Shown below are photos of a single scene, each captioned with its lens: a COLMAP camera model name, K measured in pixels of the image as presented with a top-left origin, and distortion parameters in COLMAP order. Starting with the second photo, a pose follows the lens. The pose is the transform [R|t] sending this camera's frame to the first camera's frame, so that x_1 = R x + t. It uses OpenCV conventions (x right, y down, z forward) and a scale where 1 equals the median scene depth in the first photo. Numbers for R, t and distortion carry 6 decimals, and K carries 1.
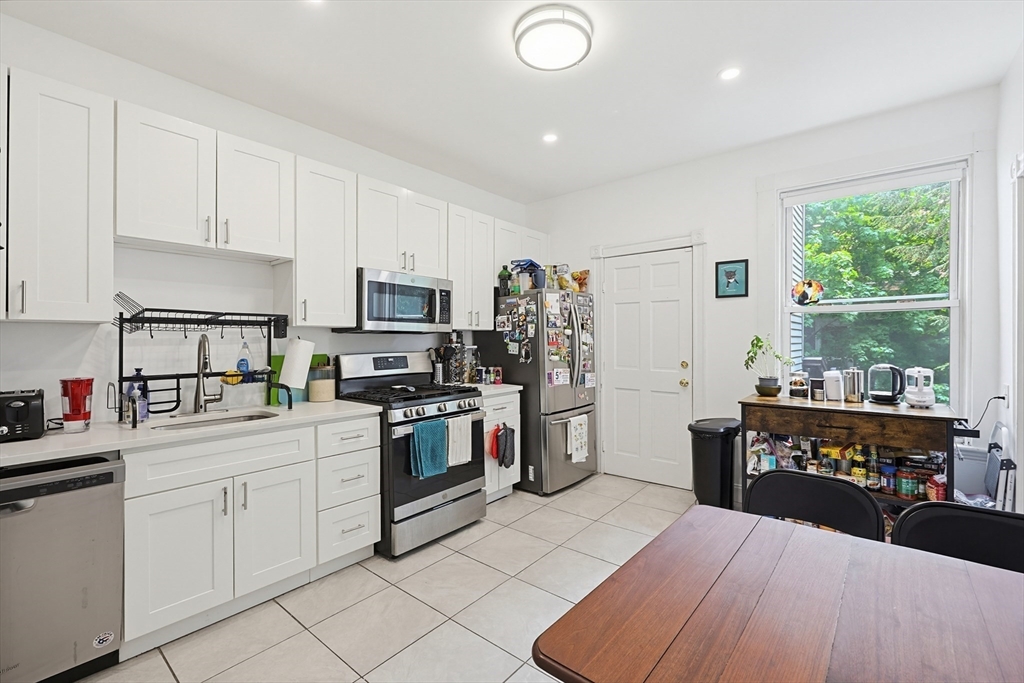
lens RADIAL K [[443.9, 0, 512.0], [0, 443.9, 338.8], [0, 0, 1]] dist [0.003047, -0.000032]
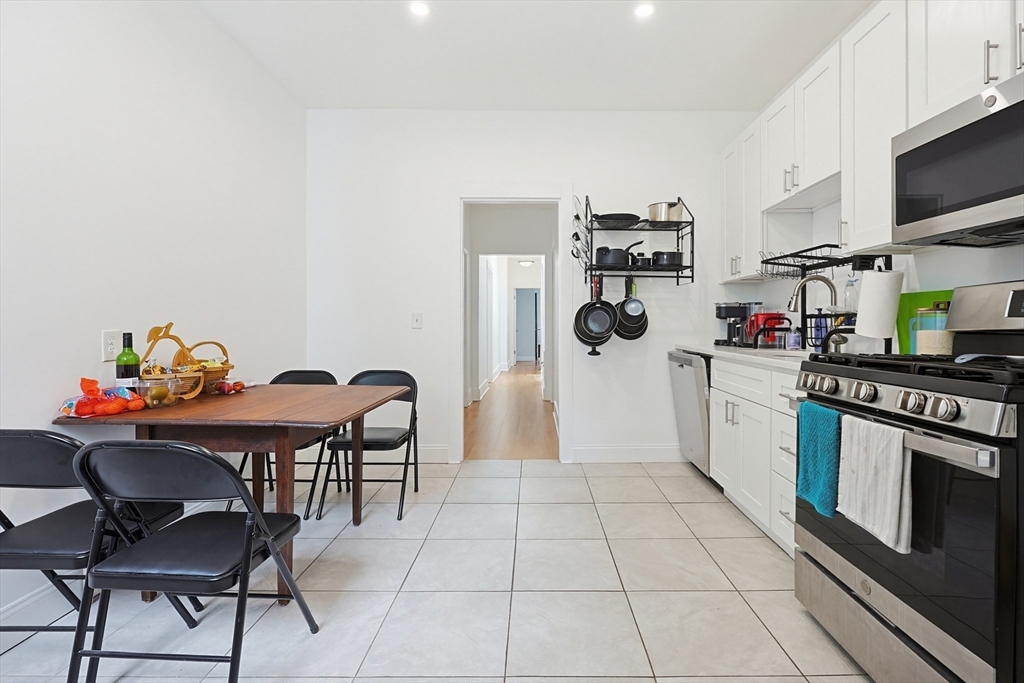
lens RADIAL K [[443.9, 0, 514.4], [0, 443.9, 331.7], [0, 0, 1]] dist [0.003047, -0.000032]
pose [[-0.793308, 0.012359, -0.608695, 0.496778], [0.001562, 0.999832, 0.018265, 0.103028], [0.608819, 0.013539, -0.793194, 1.401403]]
